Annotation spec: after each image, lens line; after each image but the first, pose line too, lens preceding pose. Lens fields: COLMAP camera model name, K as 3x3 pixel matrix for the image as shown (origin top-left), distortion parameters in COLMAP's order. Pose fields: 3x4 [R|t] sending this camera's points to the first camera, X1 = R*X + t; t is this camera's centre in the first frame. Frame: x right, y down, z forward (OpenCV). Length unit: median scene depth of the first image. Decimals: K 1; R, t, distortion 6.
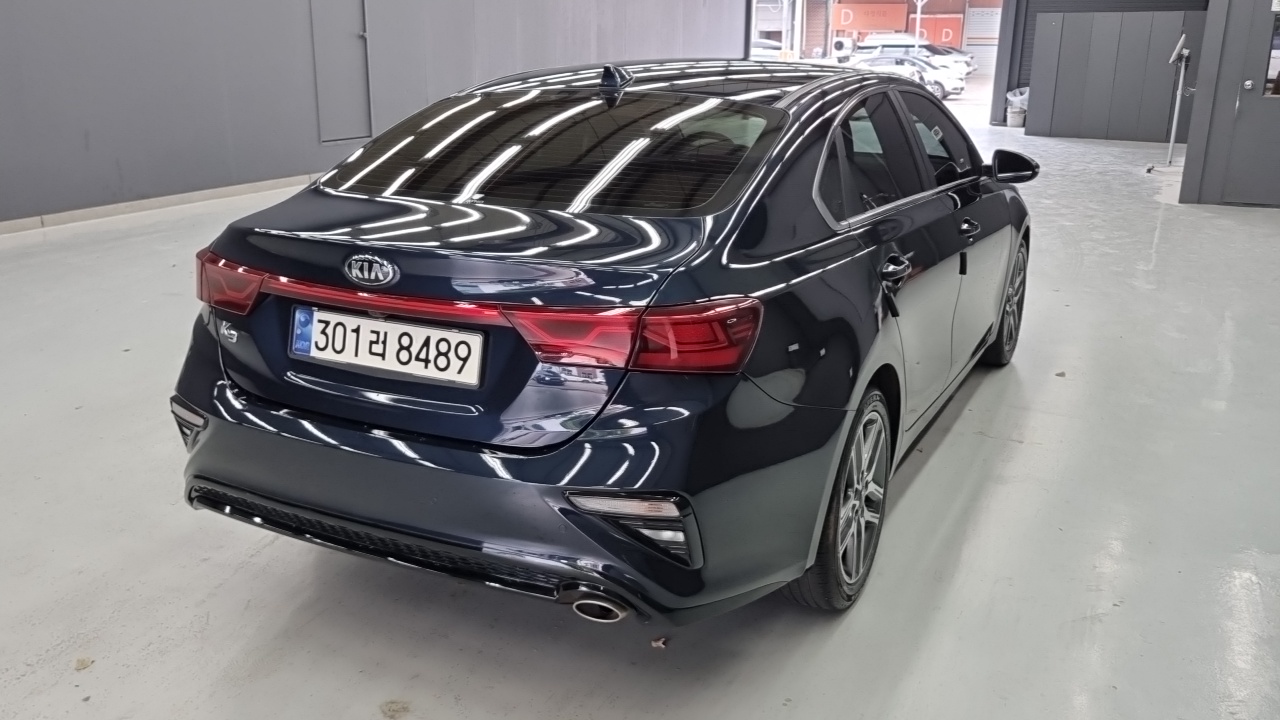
lens RADIAL K [[1060.2, 0, 645.8], [0, 1060.2, 364.5], [0, 0, 1]] dist [0.054211, 0.002446]
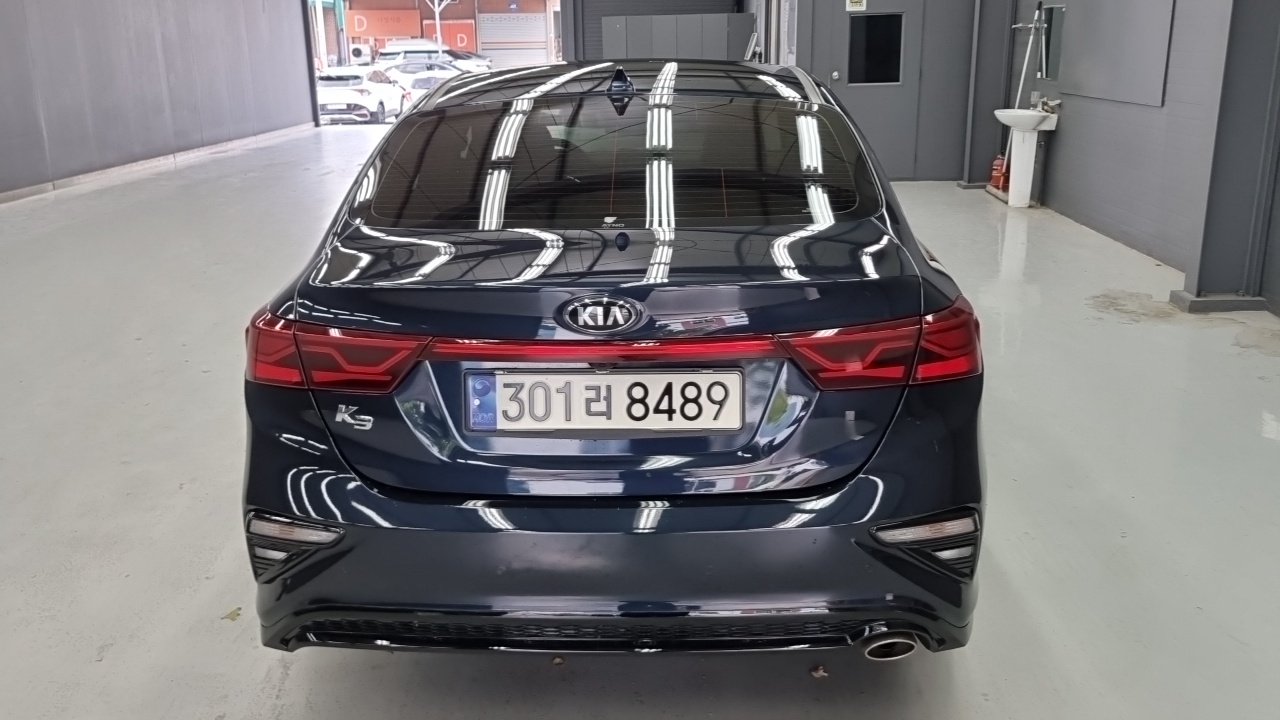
lens RADIAL K [[1010.2, 0, 669.7], [0, 1010.2, 369.6], [0, 0, 1]] dist [-0.000709, -0.000902]
pose [[0.908845, -0.150075, 0.389201, -0.509990], [0.143675, 0.988570, 0.045688, -0.072733], [-0.391609, 0.014395, 0.920019, 0.250527]]
